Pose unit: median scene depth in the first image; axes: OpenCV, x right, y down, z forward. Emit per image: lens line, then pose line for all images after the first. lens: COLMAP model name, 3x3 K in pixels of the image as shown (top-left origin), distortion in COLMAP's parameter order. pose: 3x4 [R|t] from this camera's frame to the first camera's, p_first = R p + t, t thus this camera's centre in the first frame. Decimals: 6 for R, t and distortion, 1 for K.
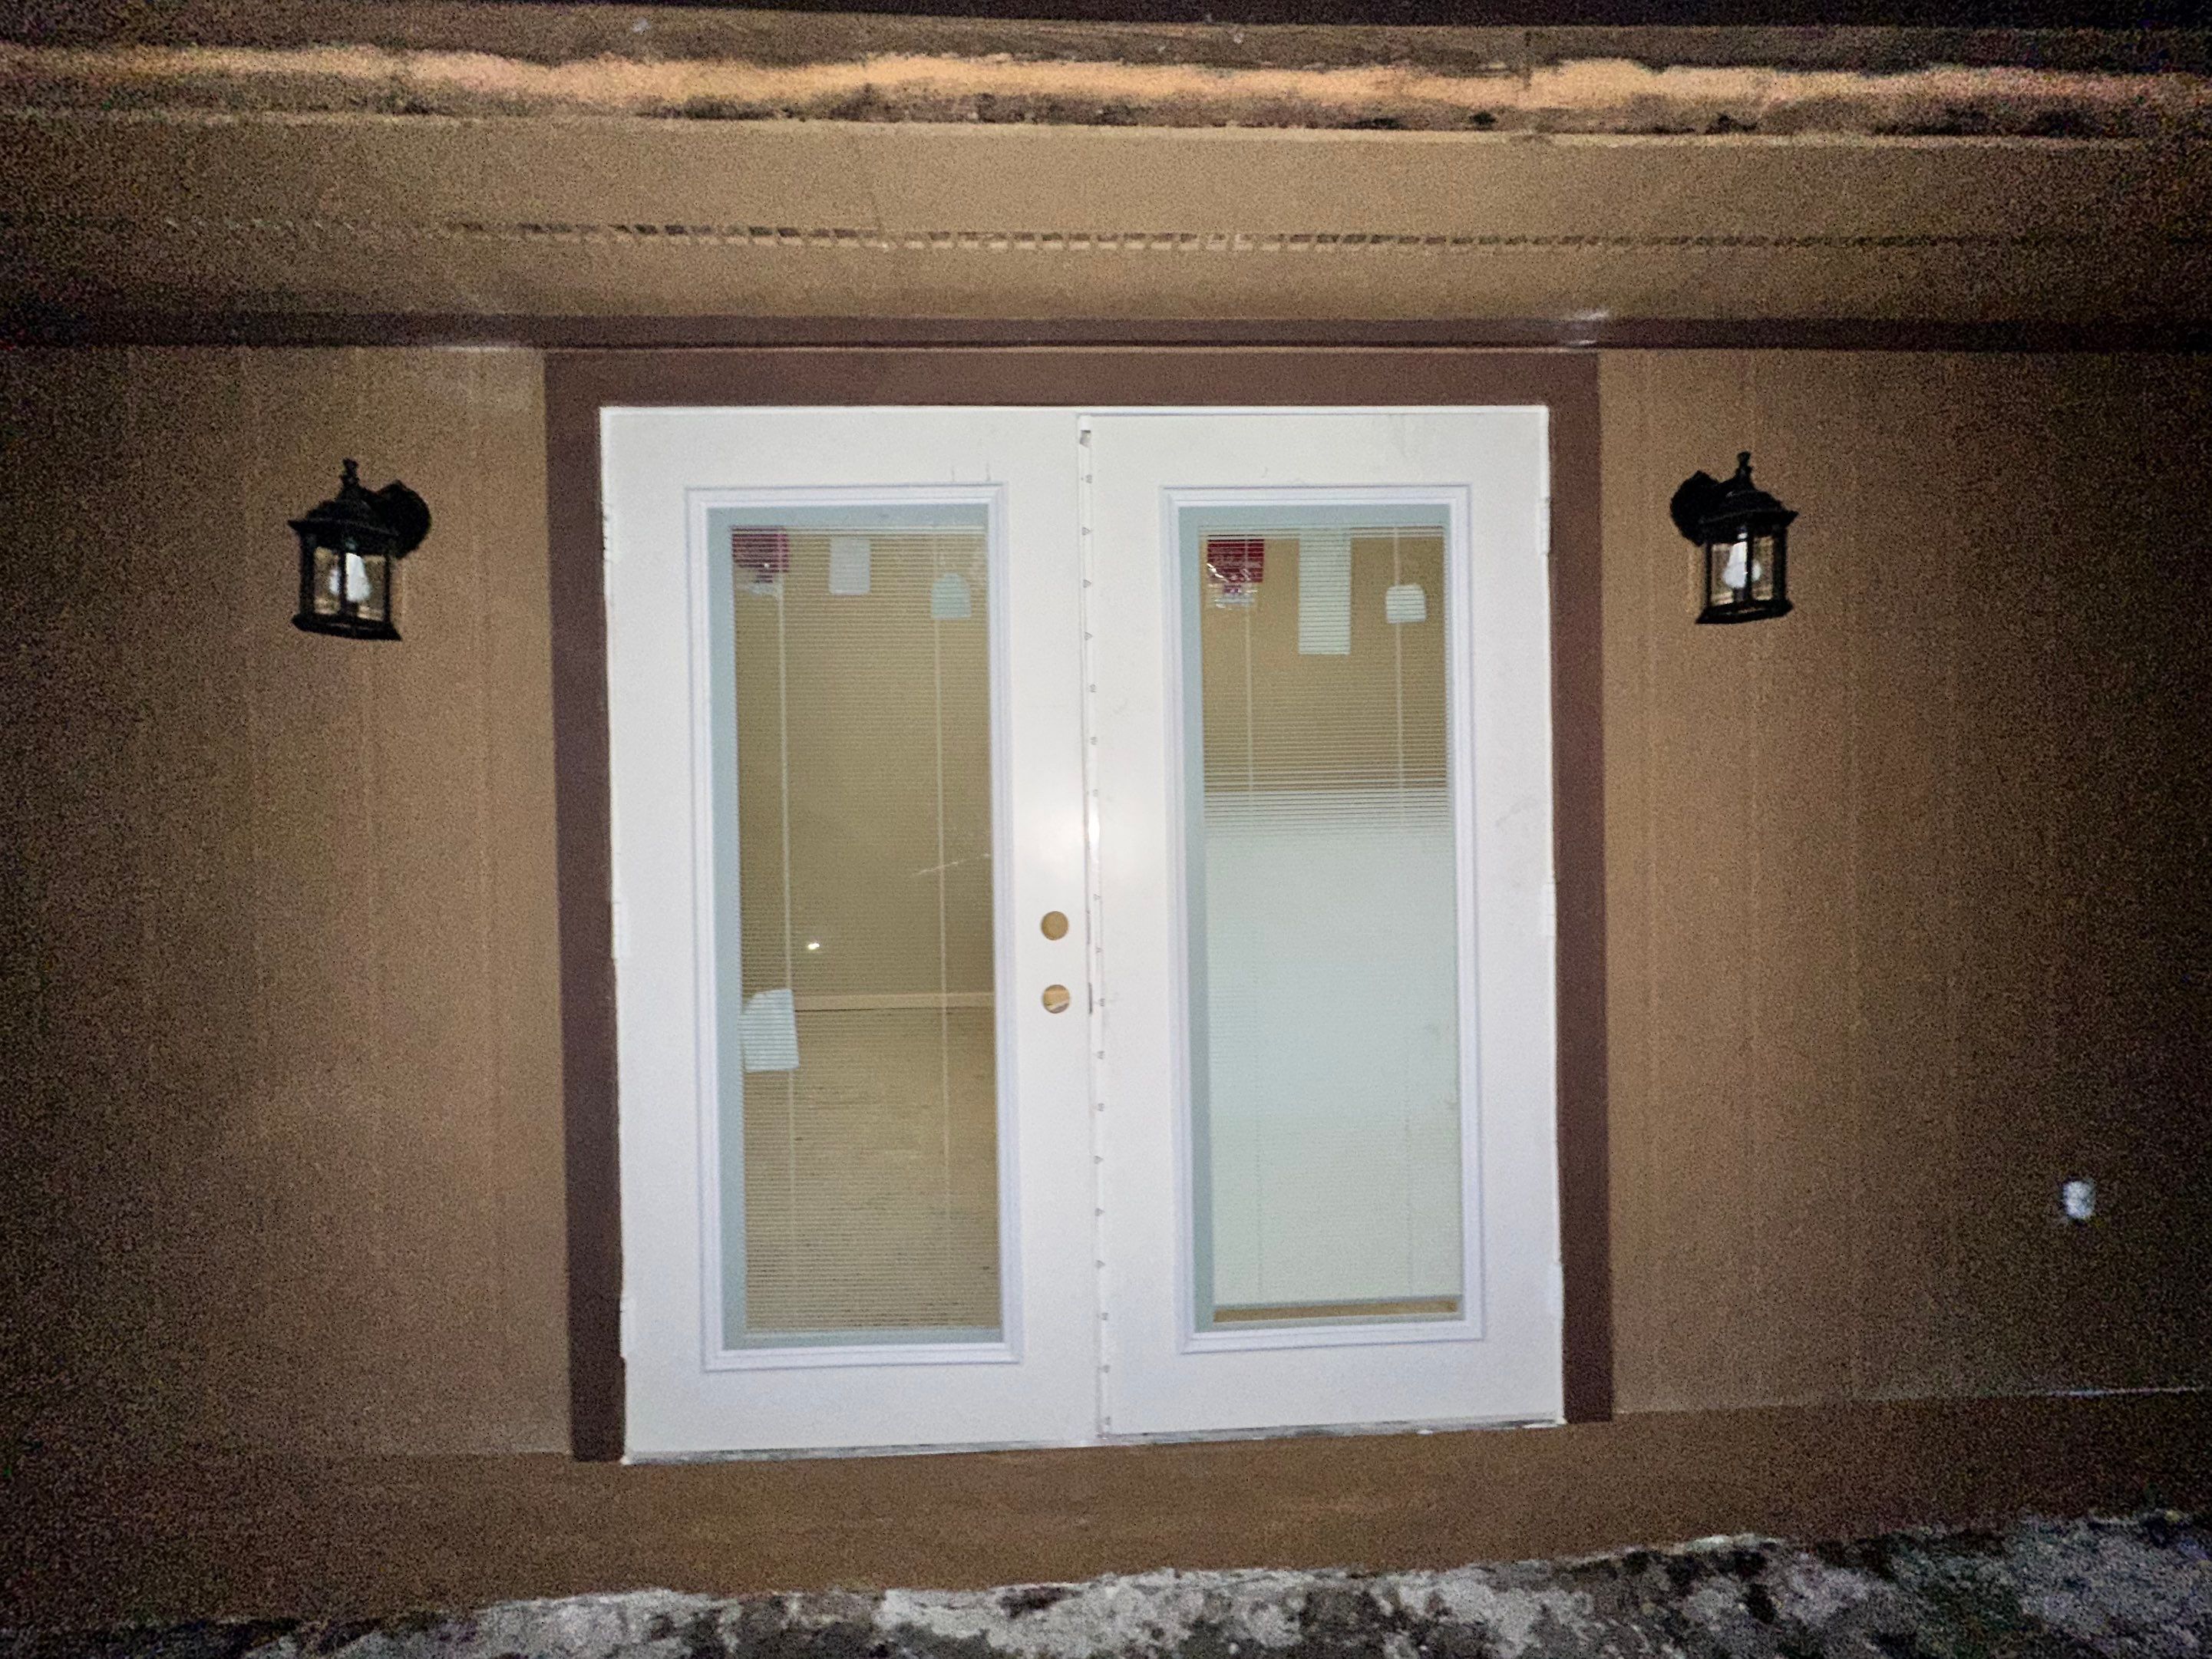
lens RADIAL K [[880.9, 0, 1107.4], [0, 880.9, 825.8], [0, 0, 1]] dist [-0.000630, 0.000245]
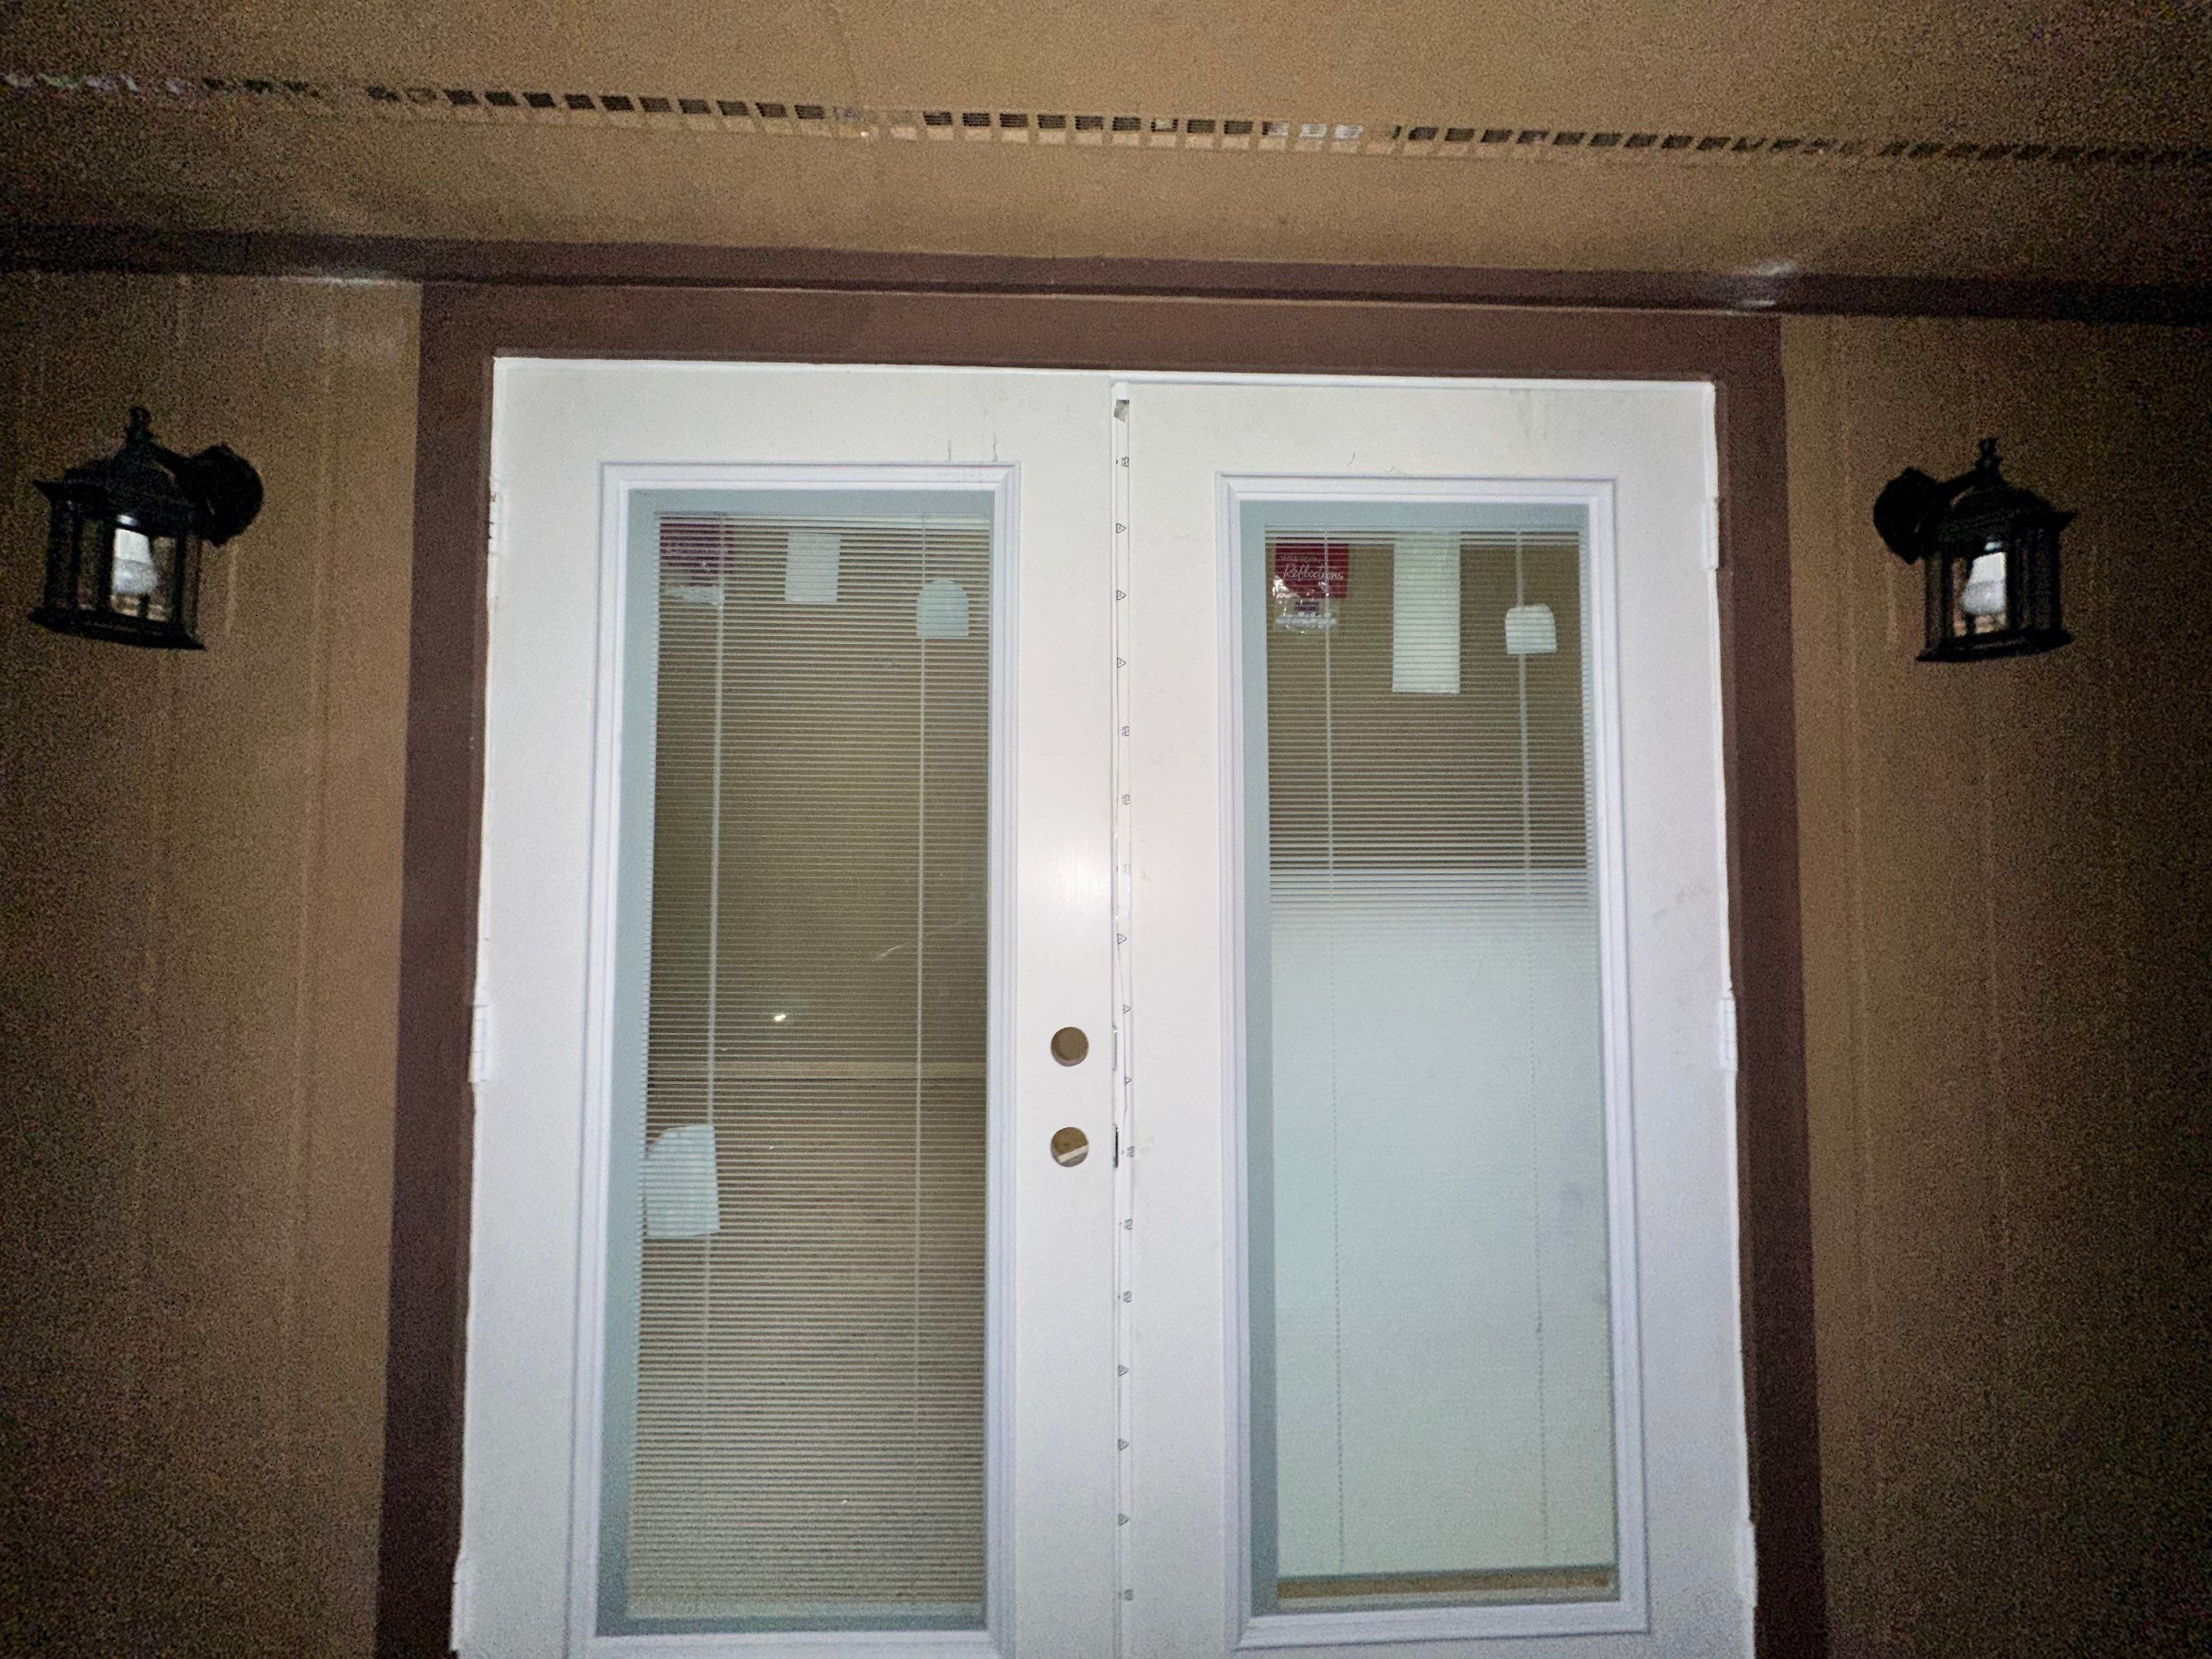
lens RADIAL K [[880.9, 0, 1107.4], [0, 880.9, 825.8], [0, 0, 1]] dist [-0.000630, 0.000245]
pose [[0.999840, 0.017820, 0.001694, -0.032293], [-0.017703, 0.998401, -0.053681, -0.033030], [-0.002648, 0.053642, 0.998557, 0.244356]]
